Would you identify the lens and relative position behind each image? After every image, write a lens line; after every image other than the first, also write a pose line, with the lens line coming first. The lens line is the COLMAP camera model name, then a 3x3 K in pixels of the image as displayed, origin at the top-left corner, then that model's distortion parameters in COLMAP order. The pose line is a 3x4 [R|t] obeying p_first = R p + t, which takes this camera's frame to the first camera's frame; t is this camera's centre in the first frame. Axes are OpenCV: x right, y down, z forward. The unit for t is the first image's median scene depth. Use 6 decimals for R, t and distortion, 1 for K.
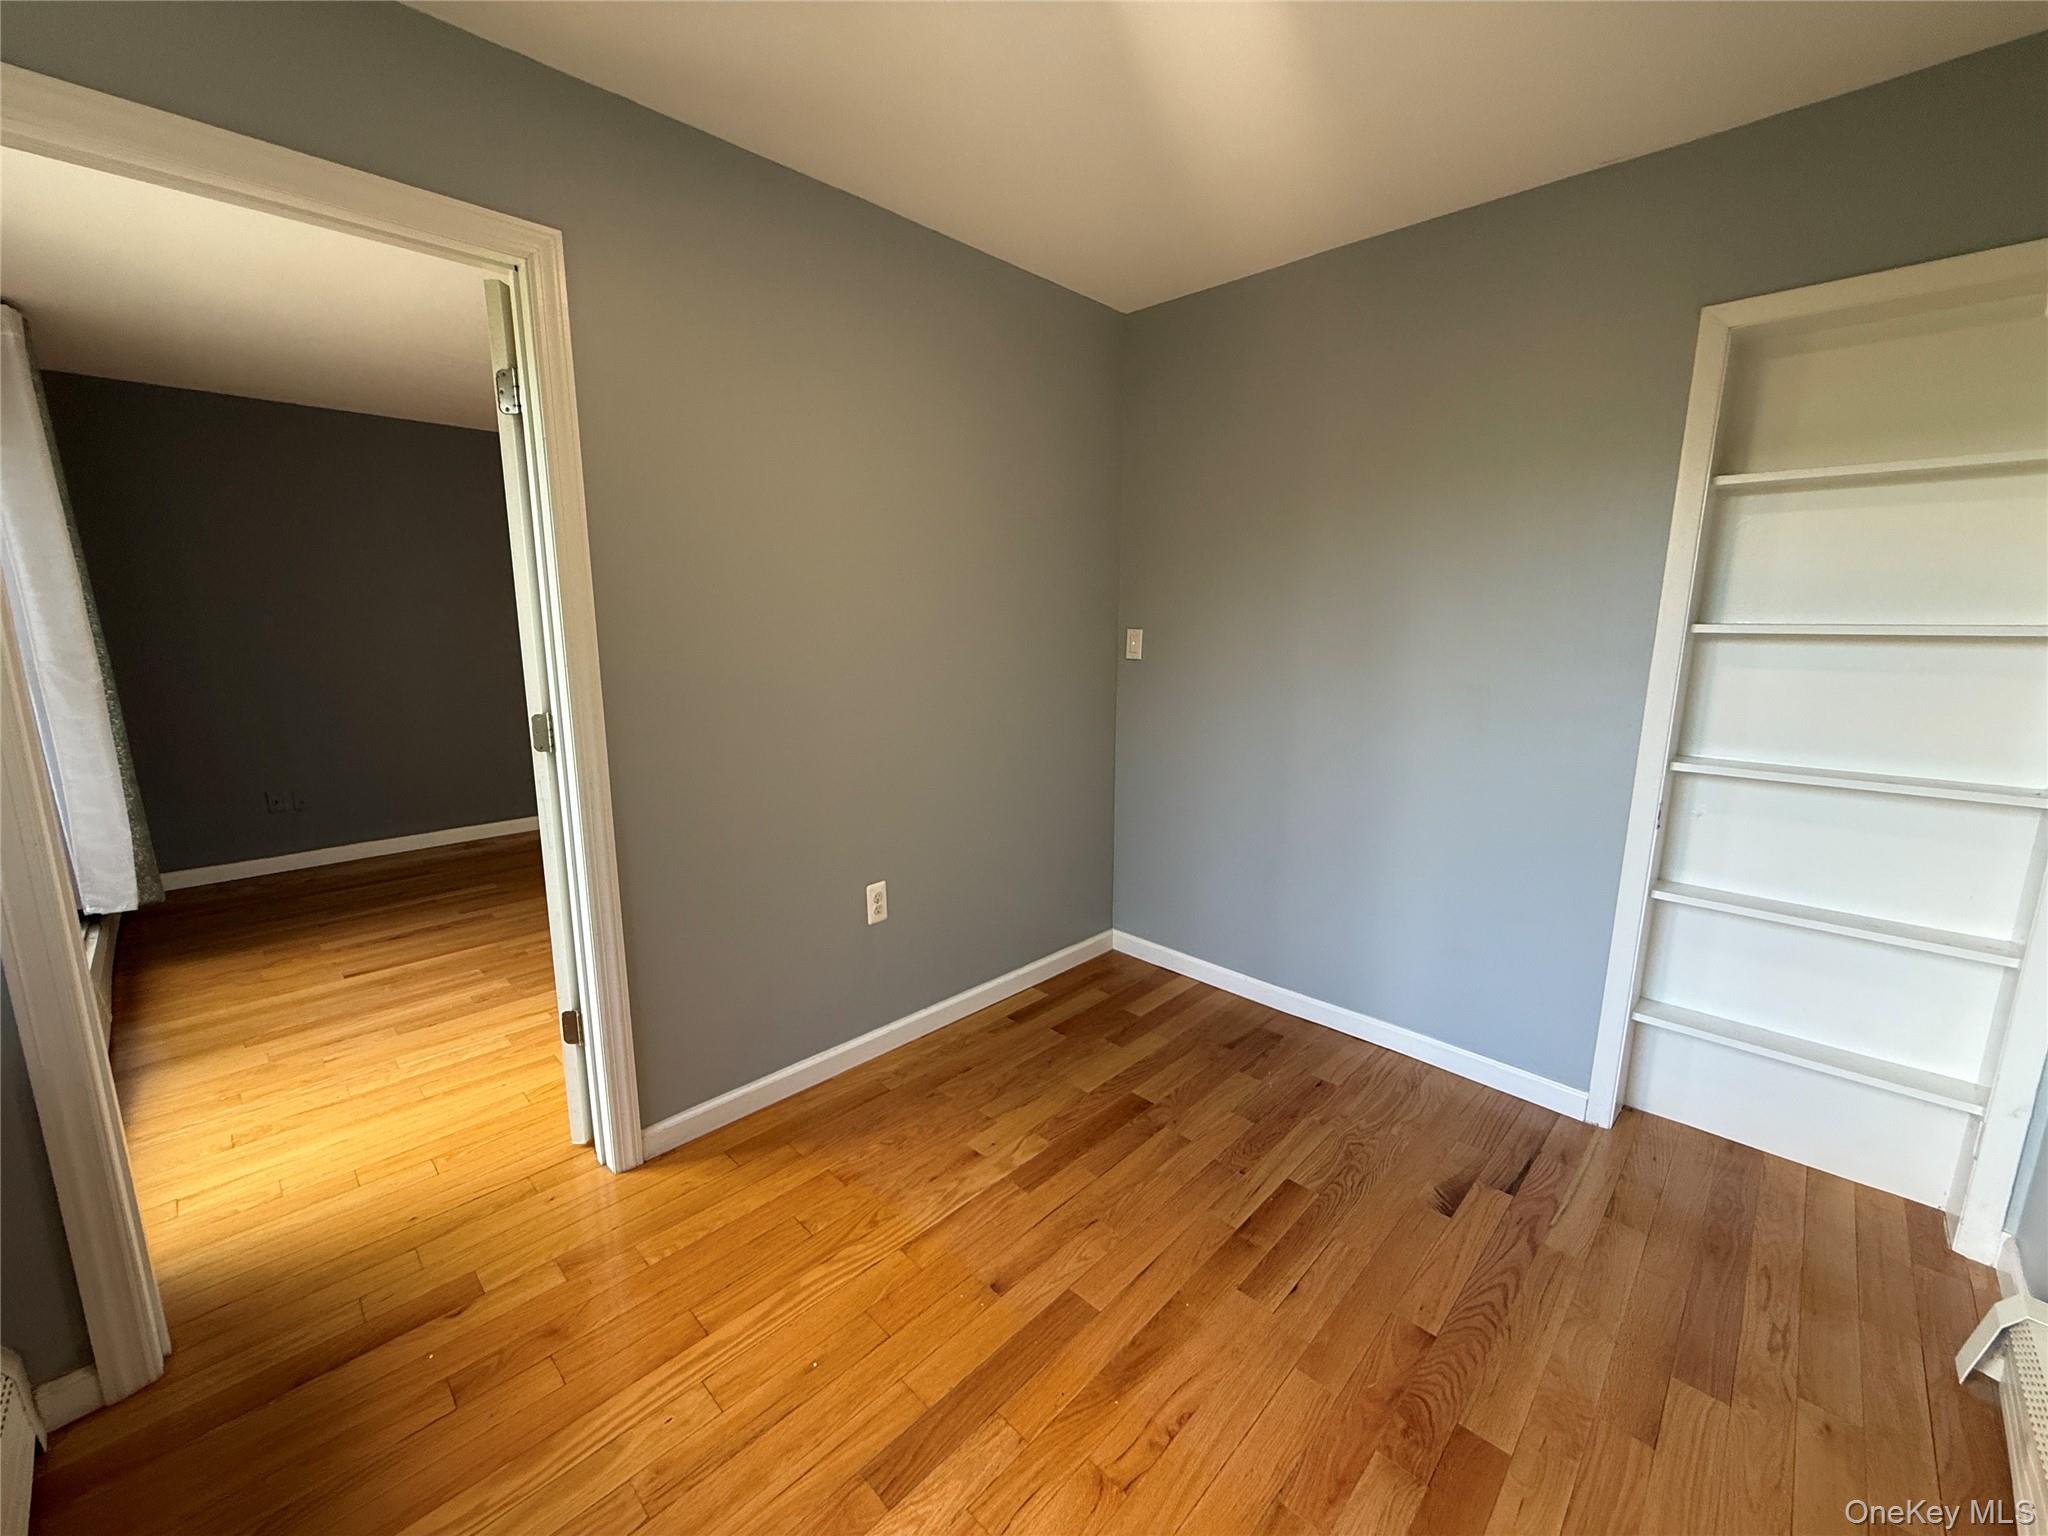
lens RADIAL K [[816.4, 0, 1018.4], [0, 816.4, 765.2], [0, 0, 1]] dist [0.000799, 0.000194]
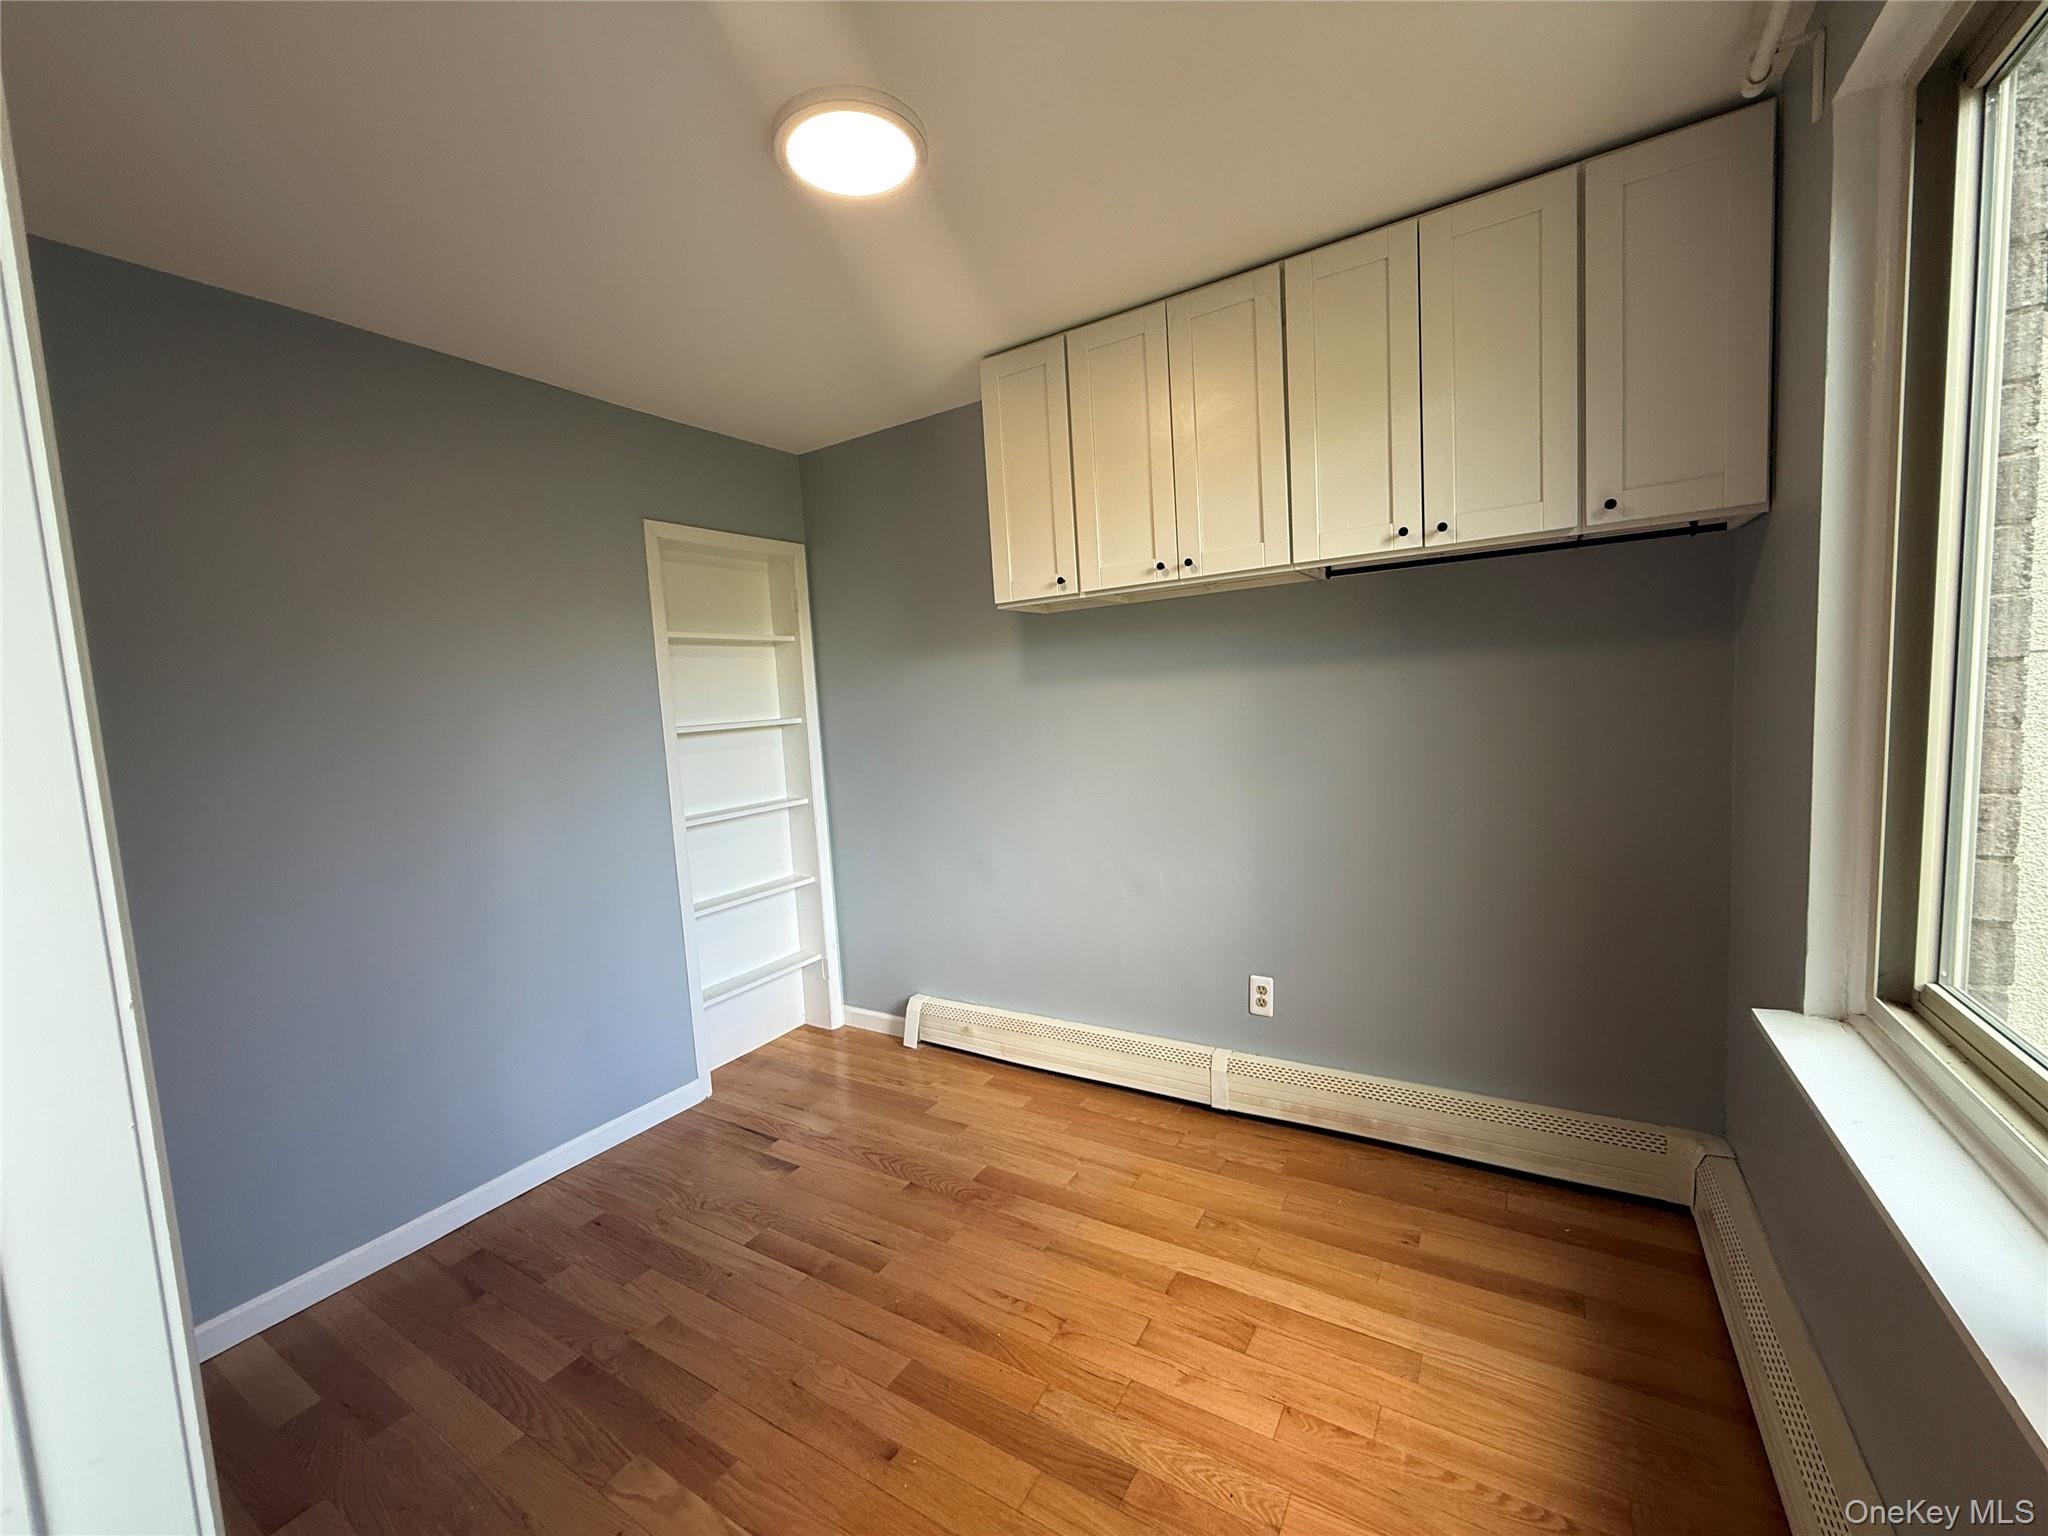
lens RADIAL K [[816.4, 0, 1018.4], [0, 816.4, 765.2], [0, 0, 1]] dist [0.000799, 0.000194]
pose [[-0.223520, -0.068563, 0.972285, -0.866718], [0.238133, 0.963453, 0.122685, -0.162310], [-0.945162, 0.258955, -0.199024, 0.840236]]
